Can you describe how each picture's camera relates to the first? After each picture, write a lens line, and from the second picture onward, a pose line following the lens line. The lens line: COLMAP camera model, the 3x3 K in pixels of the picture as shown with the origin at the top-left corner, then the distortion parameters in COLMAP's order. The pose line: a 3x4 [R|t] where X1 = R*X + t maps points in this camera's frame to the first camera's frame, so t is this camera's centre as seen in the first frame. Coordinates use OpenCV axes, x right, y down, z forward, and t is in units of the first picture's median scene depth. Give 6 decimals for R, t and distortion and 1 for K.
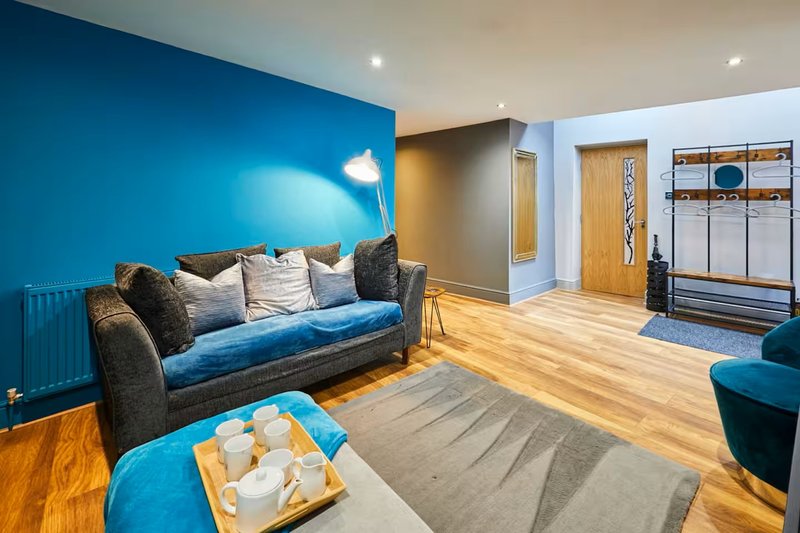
lens RADIAL K [[381.5, 0, 424.2], [0, 381.5, 198.6], [0, 0, 1]] dist [0.000031, -0.000048]
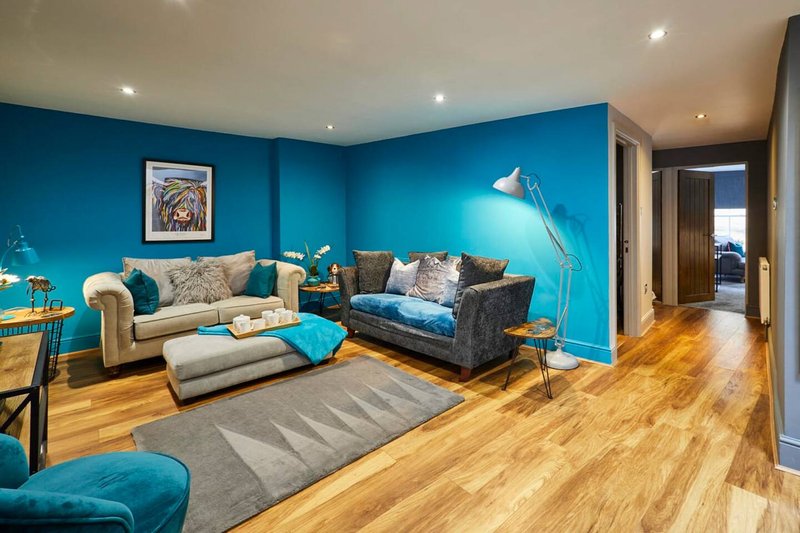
lens RADIAL K [[375.9, 0, 454.7], [0, 375.9, 219.6], [0, 0, 1]] dist [0.002322, 0.000240]
pose [[0.048894, -0.004454, -0.998794, 0.998641], [0.006859, 0.999968, -0.004123, 0.013485], [0.998780, -0.006650, 0.048923, 1.000736]]
